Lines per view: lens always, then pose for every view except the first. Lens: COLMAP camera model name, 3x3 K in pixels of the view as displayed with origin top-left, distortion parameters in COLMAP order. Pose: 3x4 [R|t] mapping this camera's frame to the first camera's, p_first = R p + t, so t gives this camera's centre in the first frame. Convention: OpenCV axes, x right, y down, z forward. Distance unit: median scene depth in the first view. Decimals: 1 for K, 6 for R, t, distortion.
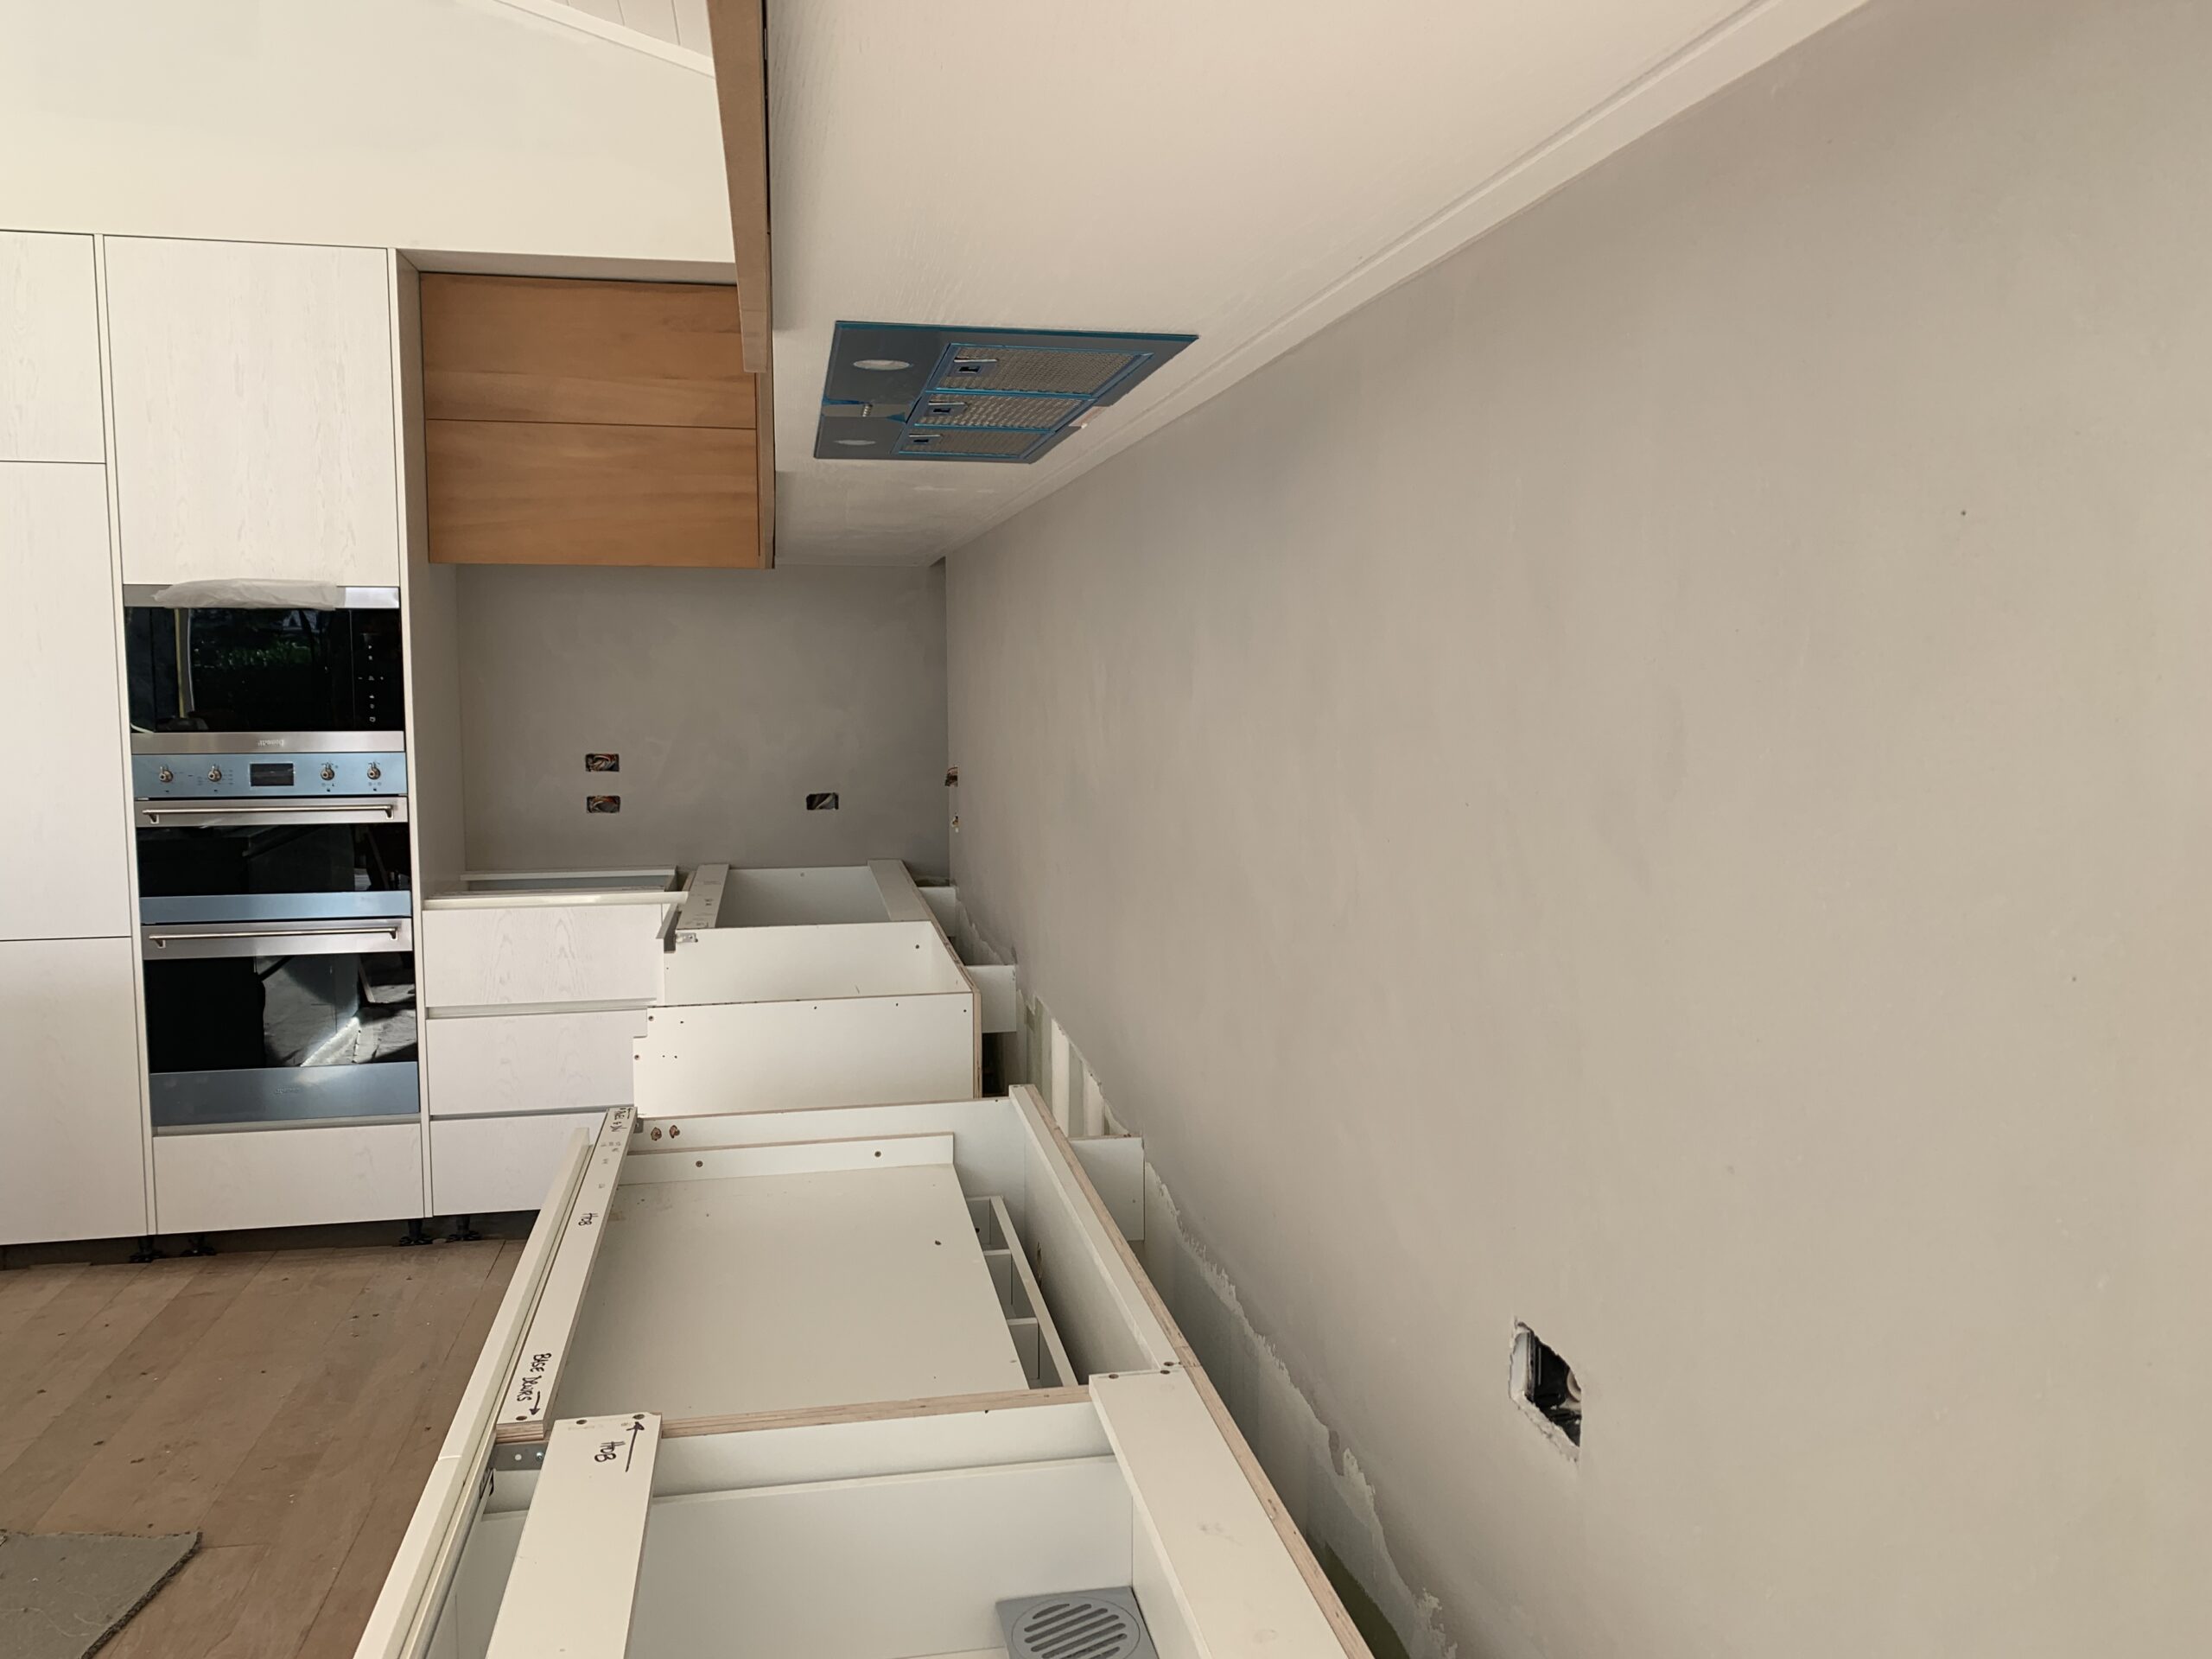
lens RADIAL K [[1687.1, 0, 1106.0], [0, 1687.1, 829.5], [0, 0, 1]] dist [0.002577, 0.007517]
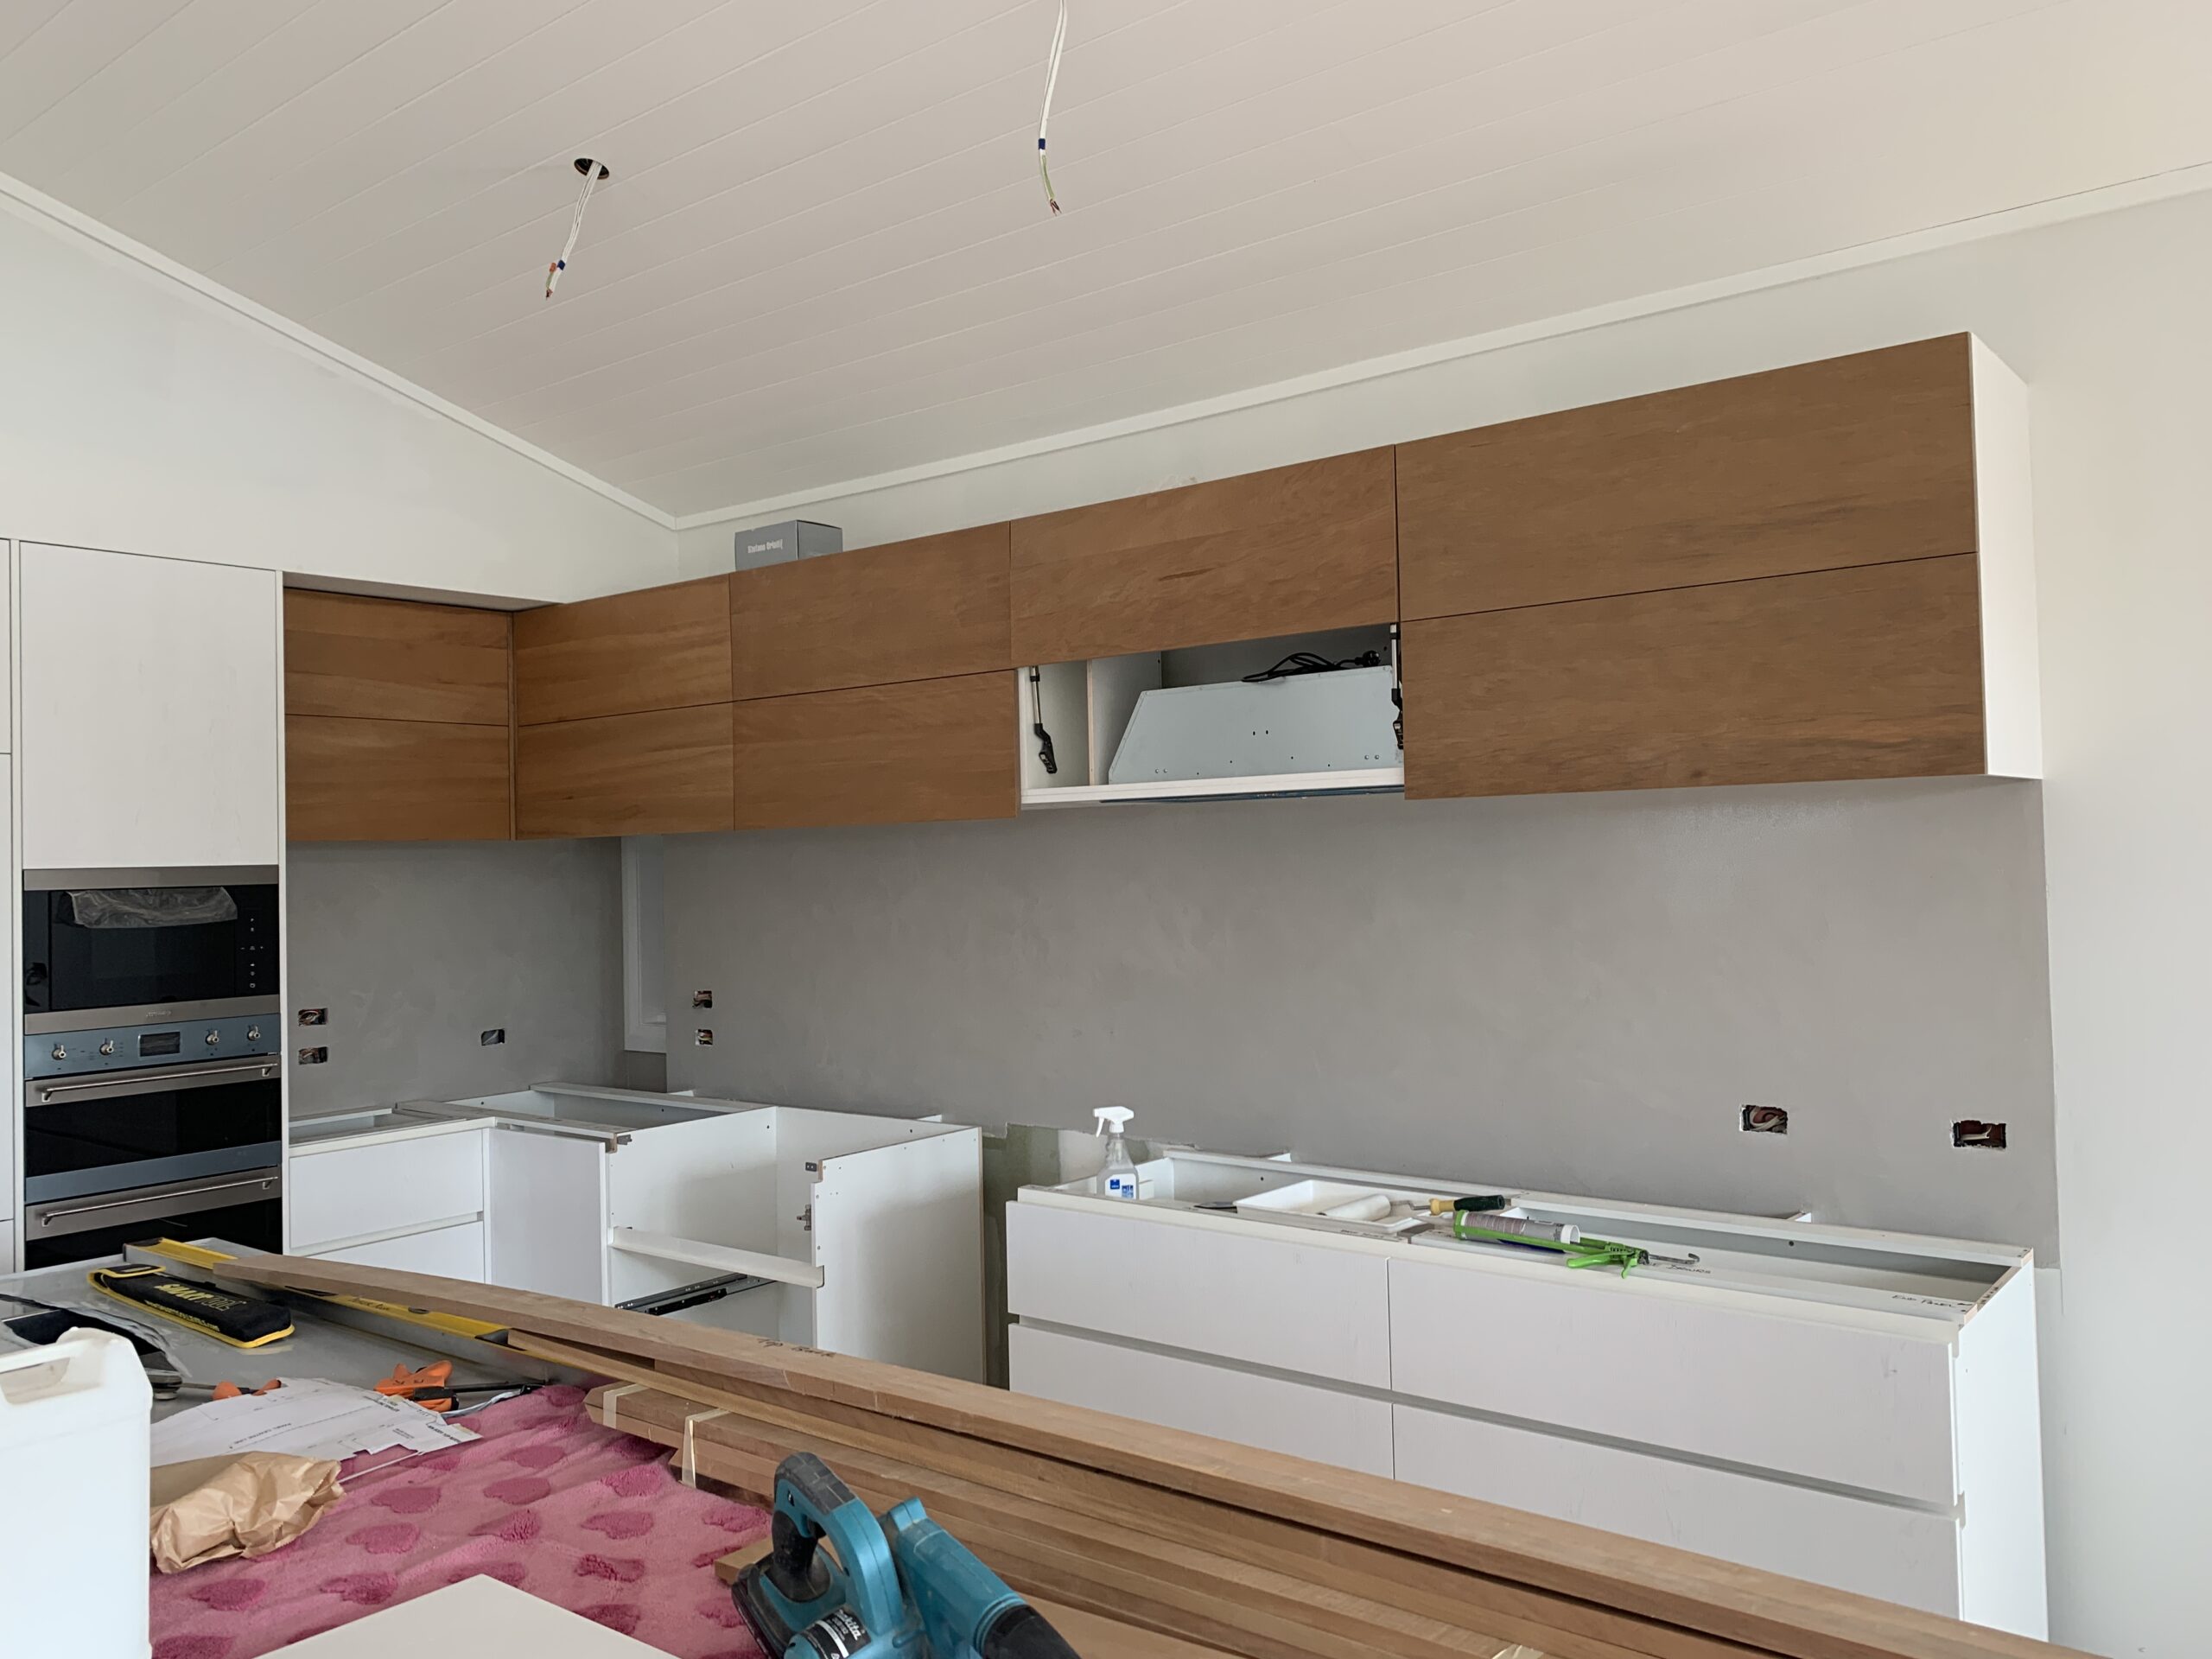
lens RADIAL K [[1687.1, 0, 1106.0], [0, 1687.1, 829.5], [0, 0, 1]] dist [0.002577, 0.007517]
pose [[0.762536, -0.007983, 0.646896, -0.726088], [0.090452, 0.991418, -0.094388, -0.012422], [-0.640591, 0.130487, 0.756714, -0.195022]]
